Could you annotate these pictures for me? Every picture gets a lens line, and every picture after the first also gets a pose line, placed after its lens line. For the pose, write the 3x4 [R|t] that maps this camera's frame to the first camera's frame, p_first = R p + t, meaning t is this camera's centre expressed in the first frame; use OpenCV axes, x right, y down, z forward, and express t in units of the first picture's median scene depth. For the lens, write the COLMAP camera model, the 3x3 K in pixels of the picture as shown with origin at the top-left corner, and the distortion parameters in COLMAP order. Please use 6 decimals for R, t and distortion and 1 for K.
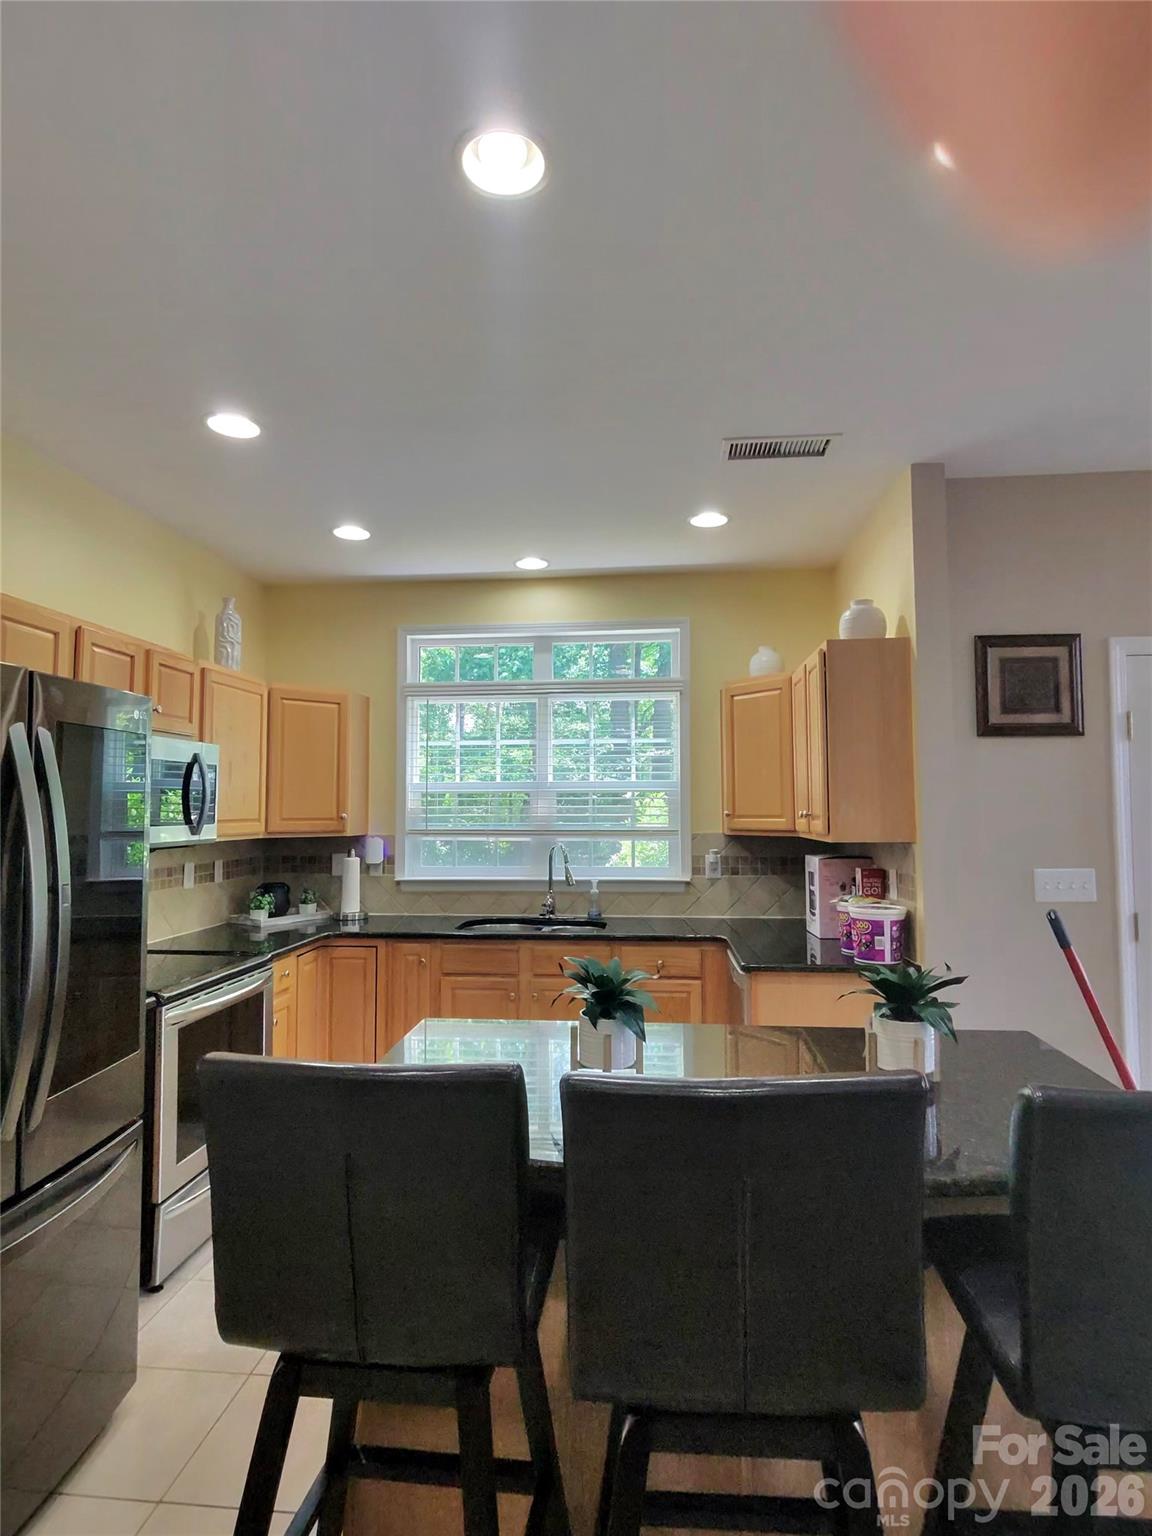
lens RADIAL K [[815.1, 0, 576.0], [0, 815.1, 768.0], [0, 0, 1]] dist [-0.002492, -0.000973]
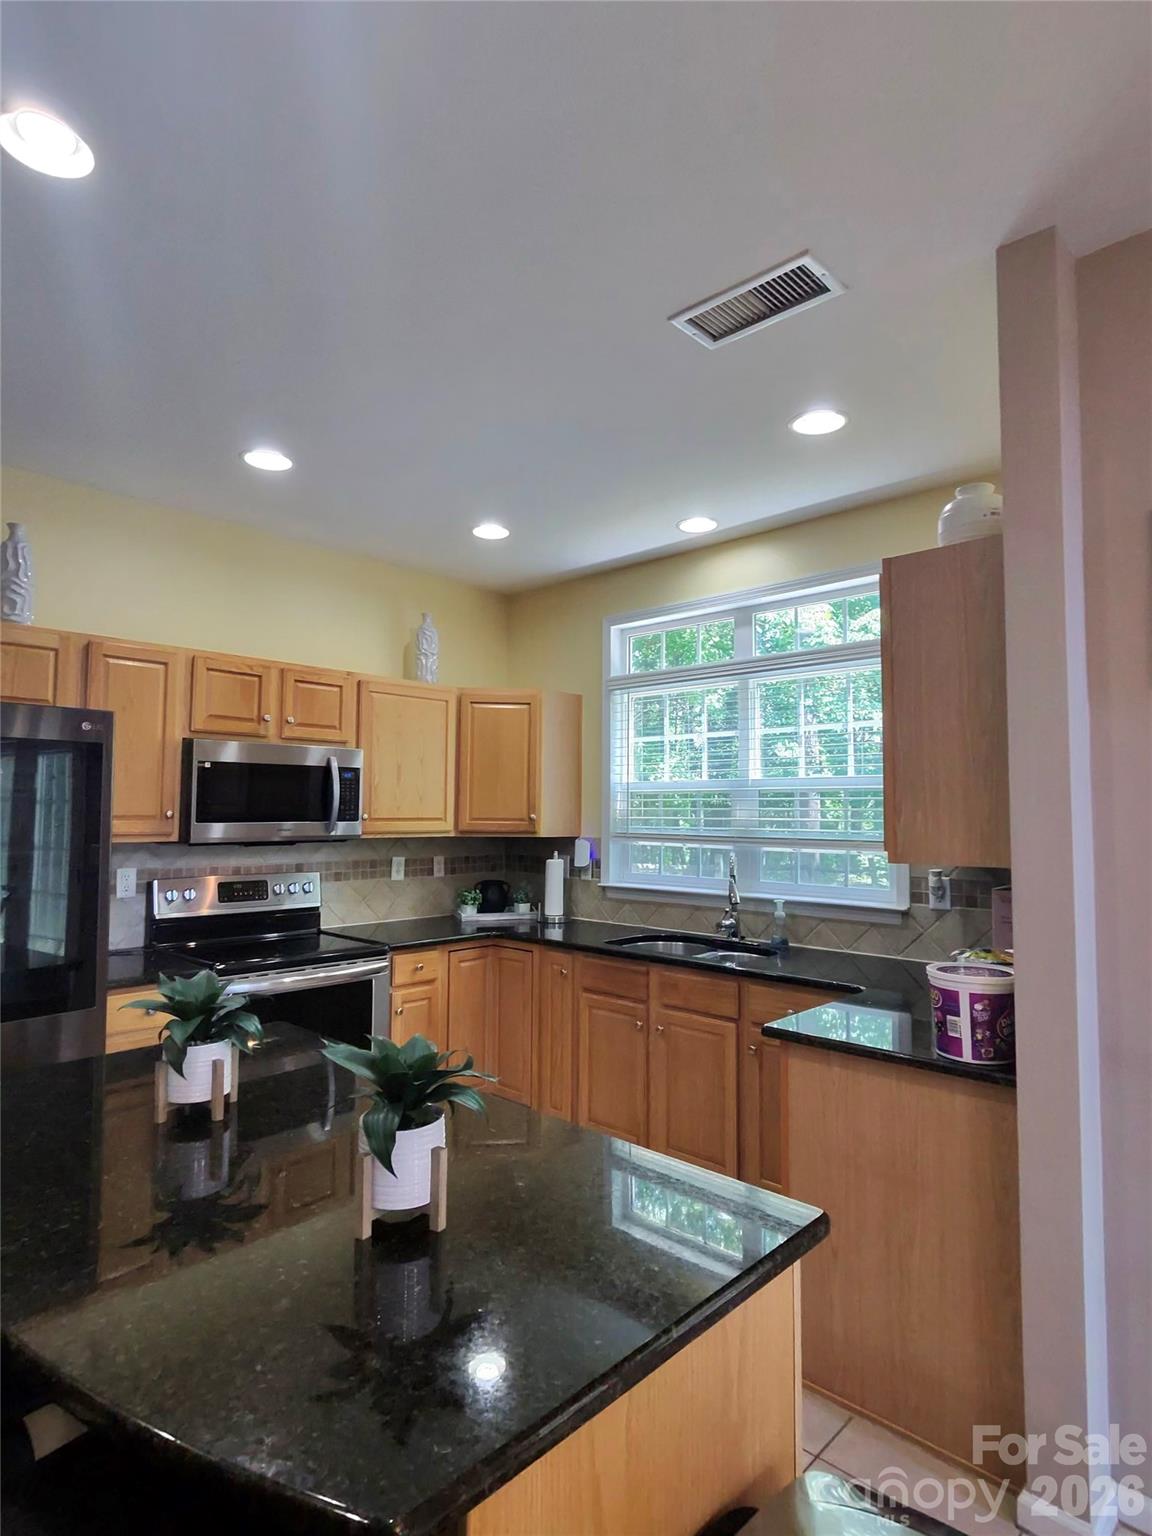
lens RADIAL K [[847.1, 0, 580.7], [0, 847.1, 753.6], [0, 0, 1]] dist [-0.004041, -0.001011]
pose [[0.798455, -0.032093, -0.601199, 0.370229], [0.020466, 0.999448, -0.026171, 0.010259], [0.601707, 0.008592, 0.798671, 0.205586]]
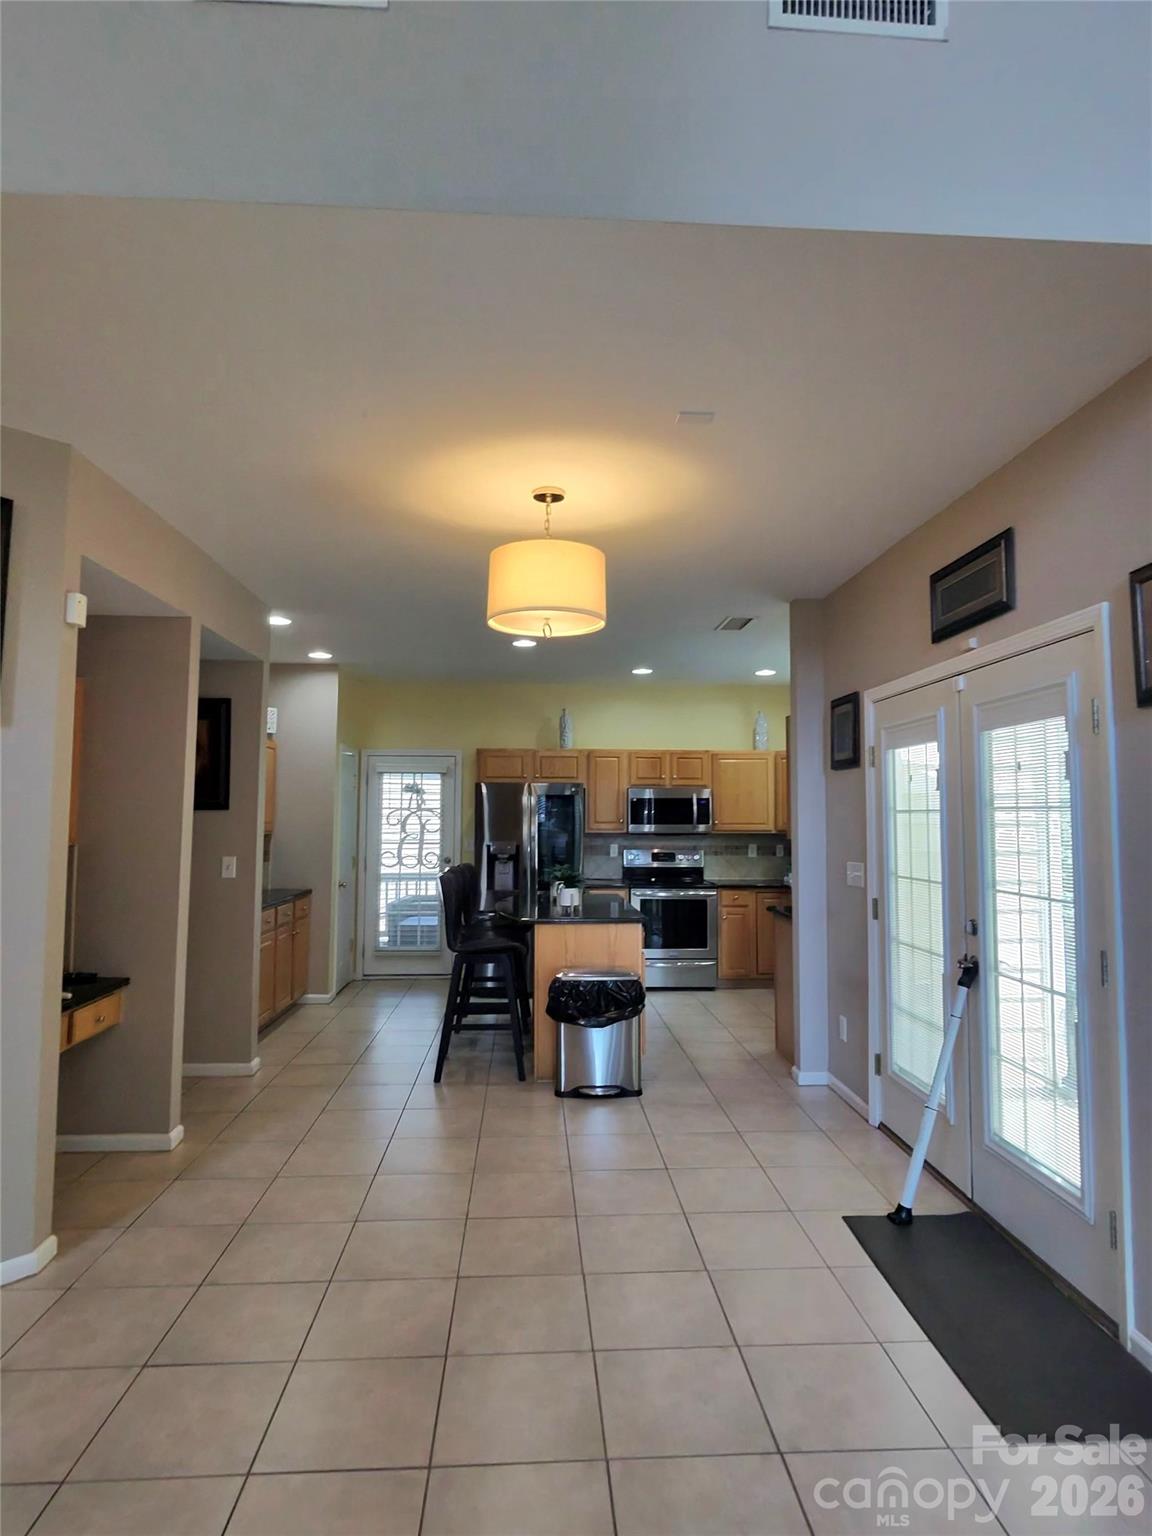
lens RADIAL K [[847.1, 0, 580.7], [0, 847.1, 753.6], [0, 0, 1]] dist [-0.004041, -0.001011]
pose [[0.167395, -0.068980, -0.983474, 1.368885], [0.044135, 0.997074, -0.062422, 0.003135], [0.984902, -0.032957, 0.169949, 0.203231]]
